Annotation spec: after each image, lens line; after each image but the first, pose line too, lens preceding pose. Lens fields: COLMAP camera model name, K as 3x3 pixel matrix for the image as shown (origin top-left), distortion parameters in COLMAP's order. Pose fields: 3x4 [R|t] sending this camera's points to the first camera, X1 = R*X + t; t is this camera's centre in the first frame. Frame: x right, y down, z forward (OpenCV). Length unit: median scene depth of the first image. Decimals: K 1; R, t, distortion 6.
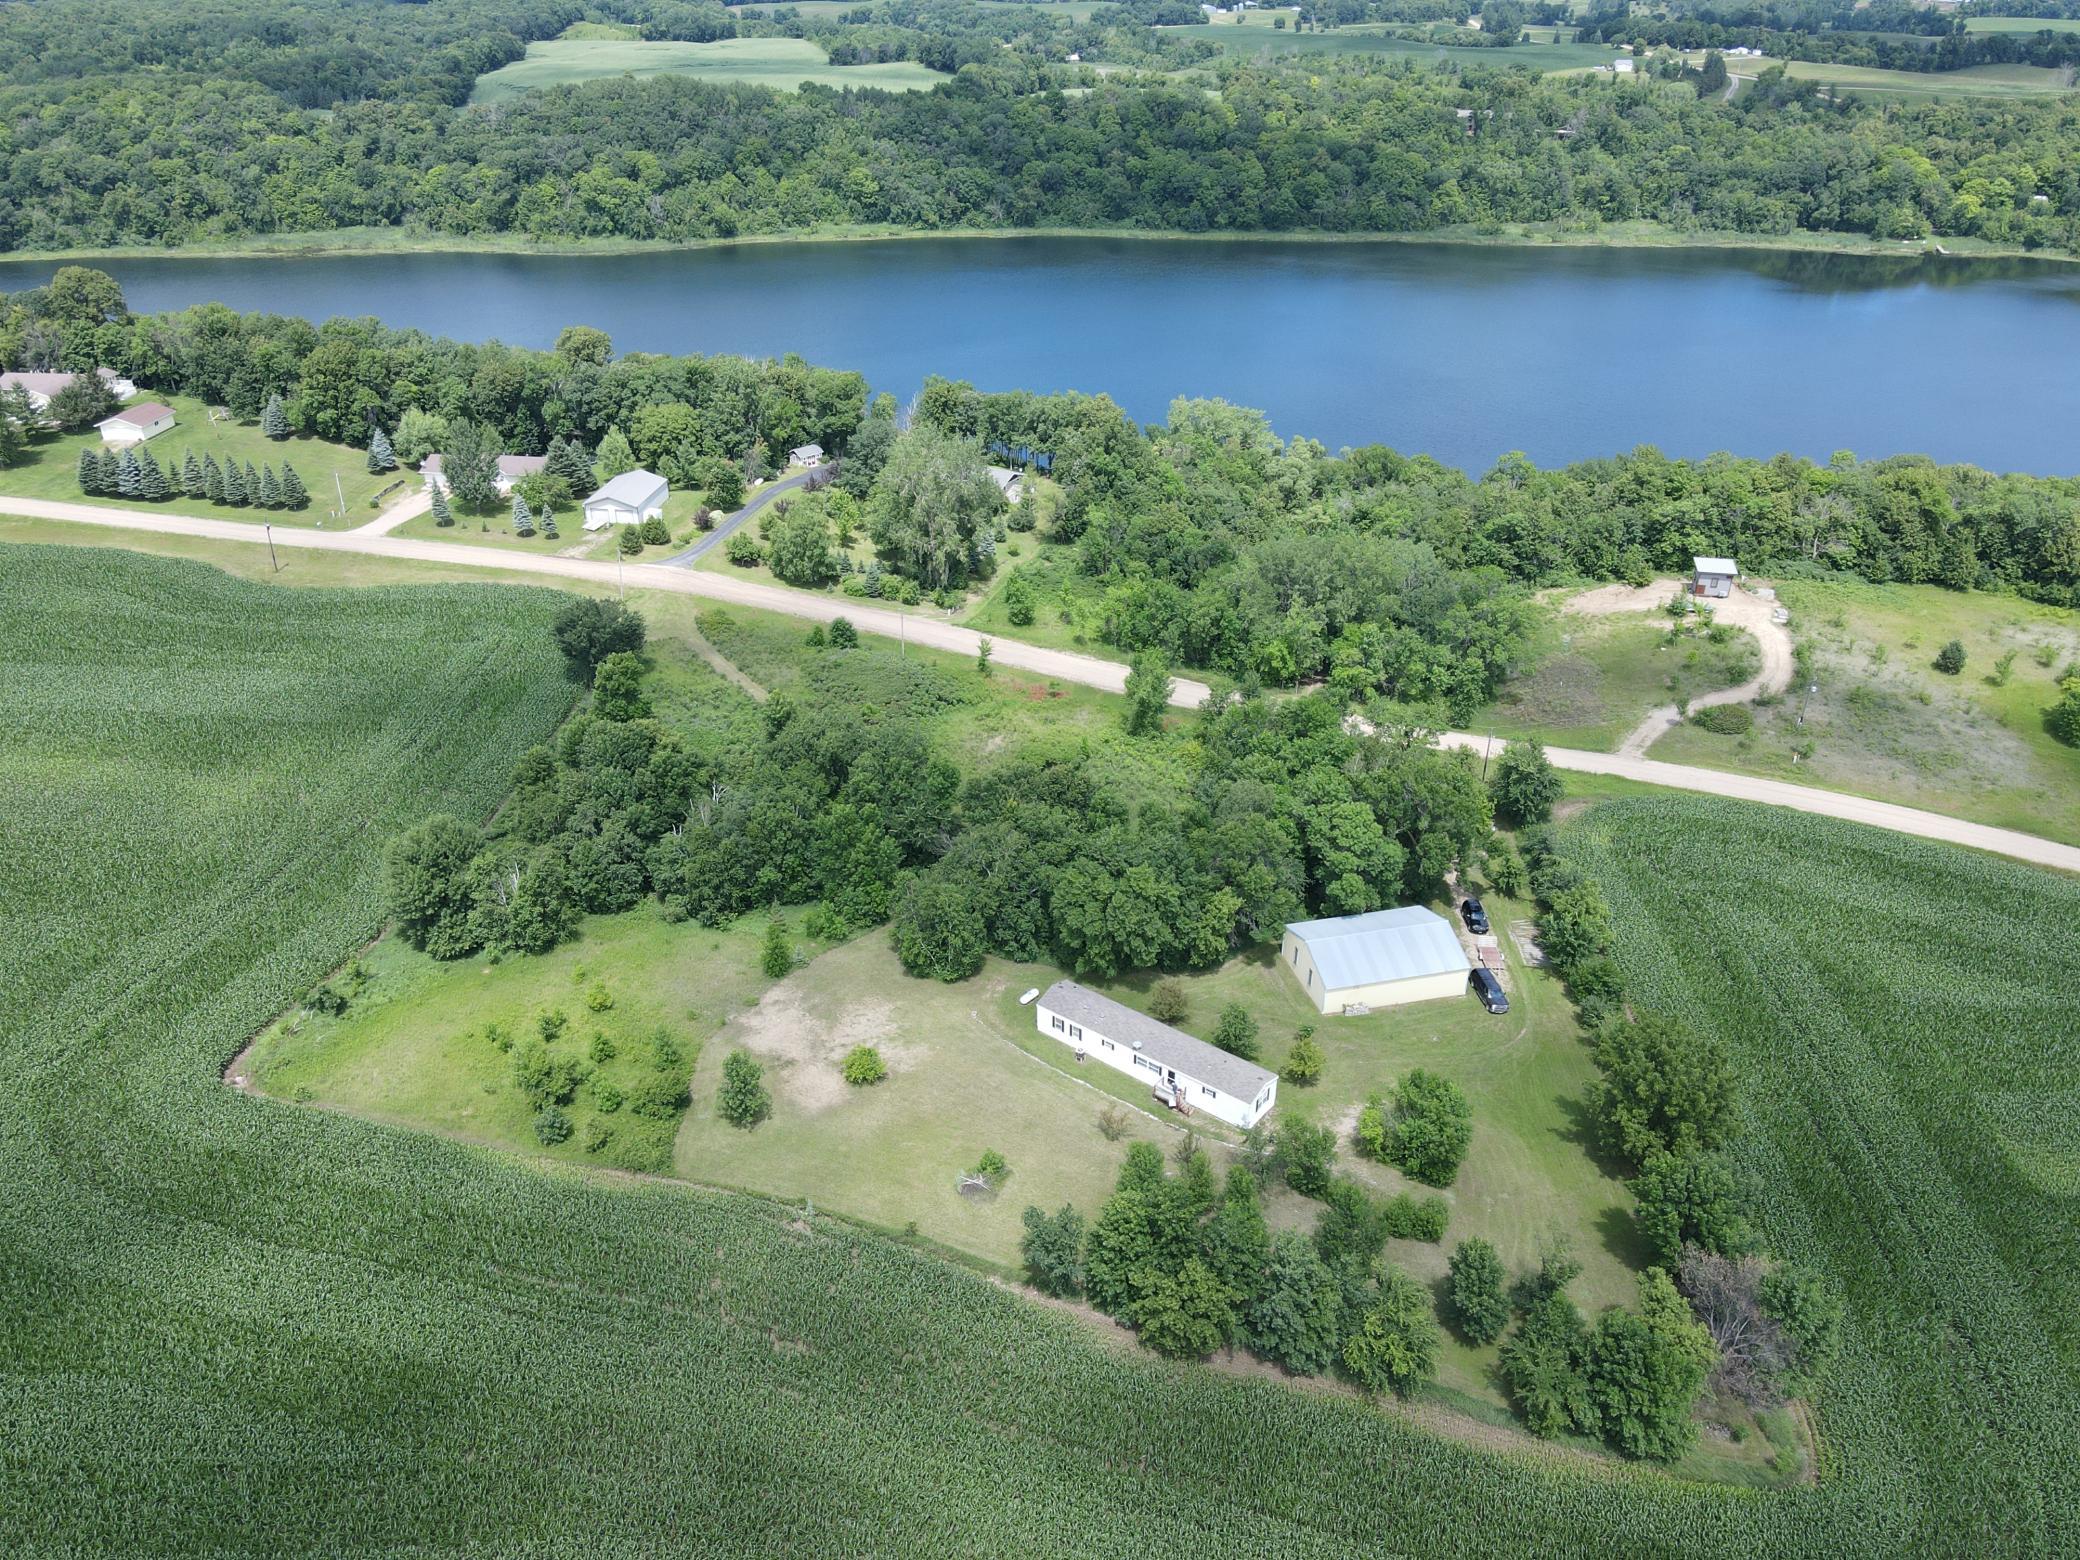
lens RADIAL K [[1529.1, 0, 1042.0], [0, 1529.1, 794.4], [0, 0, 1]] dist [-0.018509, 0.066333]
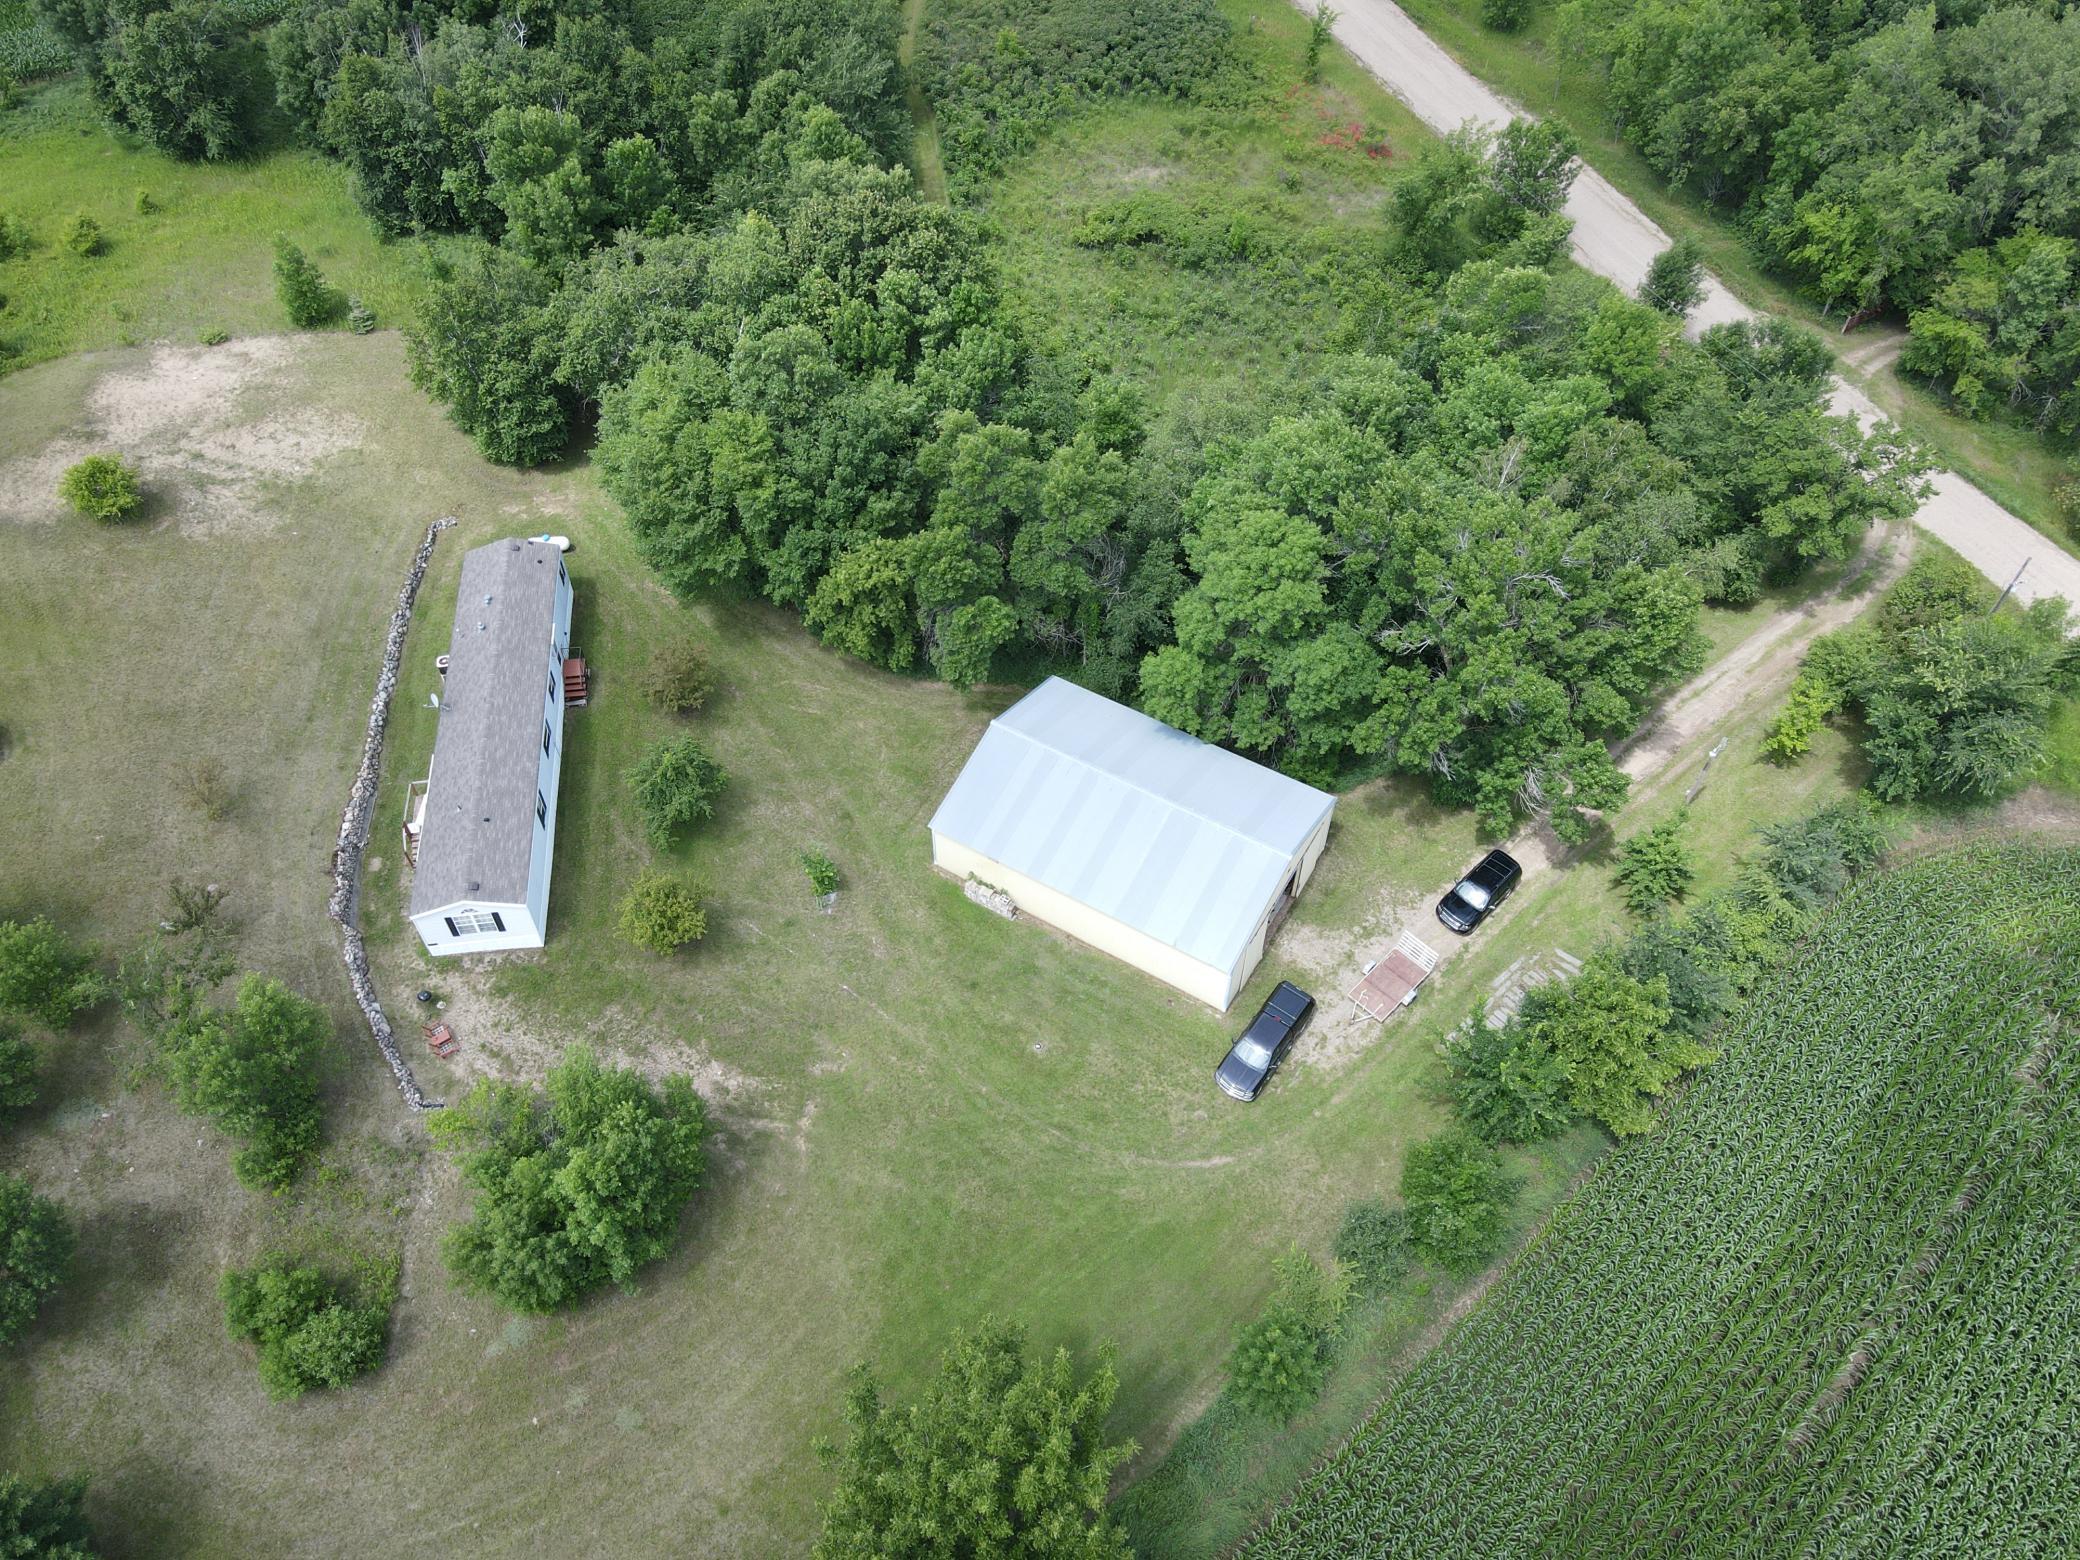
lens RADIAL K [[1529.1, 0, 1042.0], [0, 1529.1, 794.4], [0, 0, 1]] dist [-0.018509, 0.066333]
pose [[0.696524, 0.535324, -0.477790, 0.447806], [-0.352891, 0.835350, 0.421495, -0.088149], [0.624758, -0.124974, 0.770752, 0.708069]]
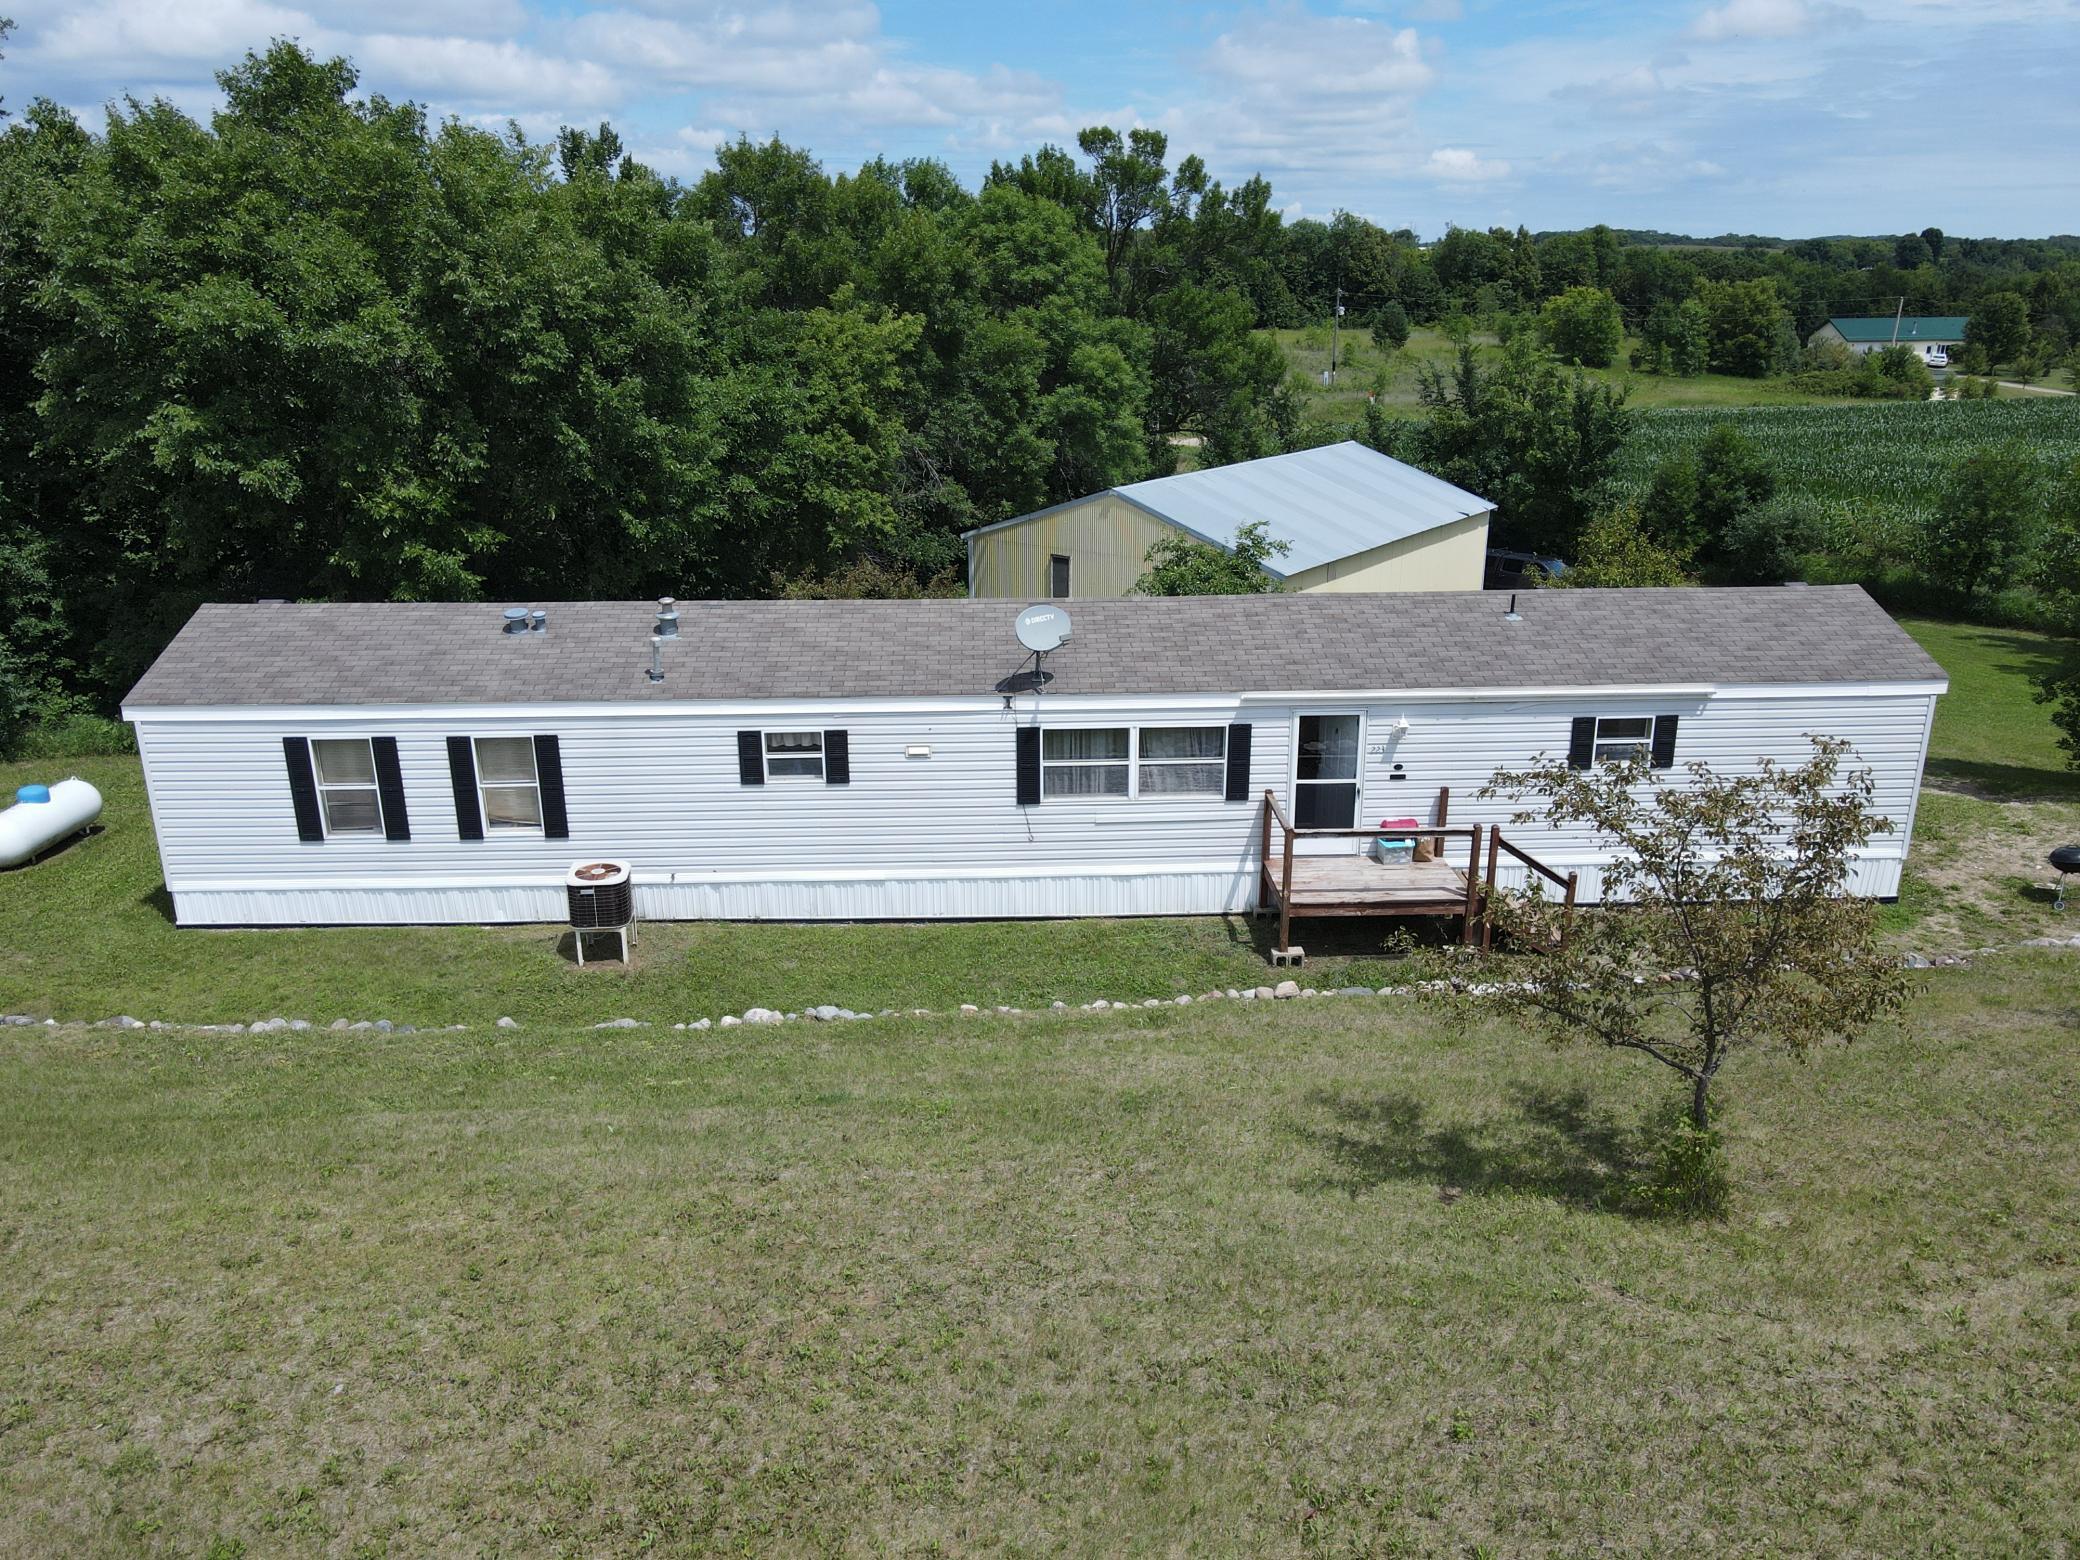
lens RADIAL K [[1529.1, 0, 1042.0], [0, 1529.1, 794.4], [0, 0, 1]] dist [-0.018509, 0.066333]
pose [[0.770036, -0.218088, 0.599569, -0.022709], [0.325677, 0.942465, -0.075458, 0.179646], [-0.548616, 0.253371, 0.796758, 0.851358]]
